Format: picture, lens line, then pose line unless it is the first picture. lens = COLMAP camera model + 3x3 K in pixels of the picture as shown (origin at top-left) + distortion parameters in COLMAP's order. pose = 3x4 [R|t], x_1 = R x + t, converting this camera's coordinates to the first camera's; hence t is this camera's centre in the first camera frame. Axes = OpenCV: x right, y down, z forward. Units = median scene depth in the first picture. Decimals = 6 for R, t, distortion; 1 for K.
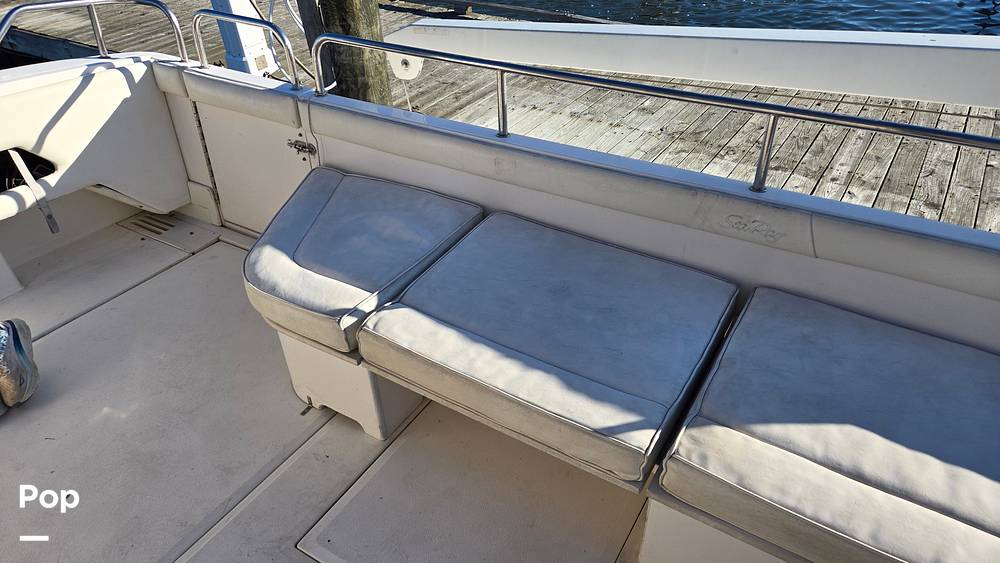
lens RADIAL K [[632.6, 0, 500.0], [0, 632.6, 281.5], [0, 0, 1]] dist [0.047477, -0.032480]
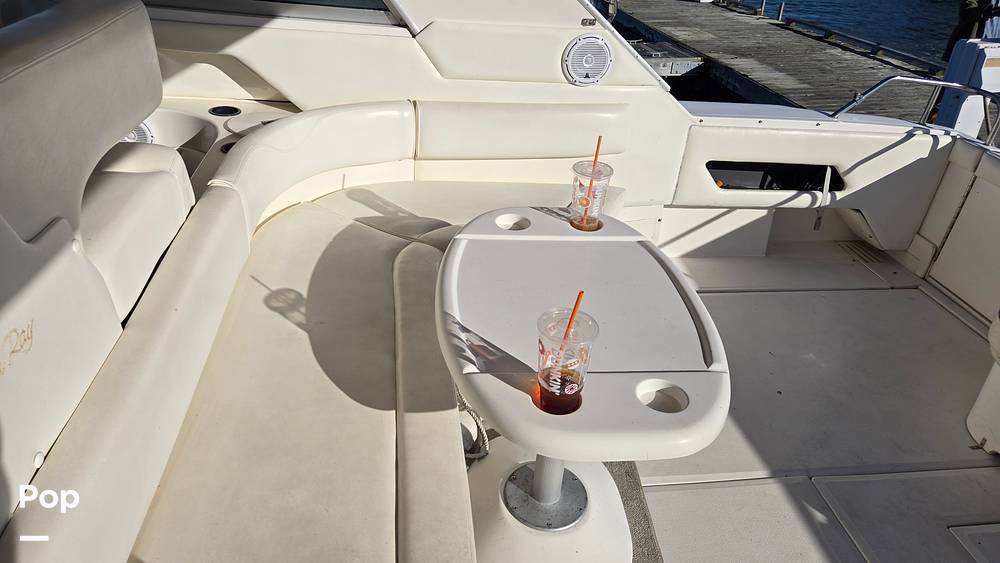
lens RADIAL K [[647.7, 0, 488.0], [0, 647.7, 277.3], [0, 0, 1]] dist [0.068834, -0.056402]
pose [[0.605426, 0.431549, -0.668749, -0.147293], [-0.507297, 0.856678, 0.093560, 0.228737], [0.613278, 0.282610, 0.737578, -0.407625]]
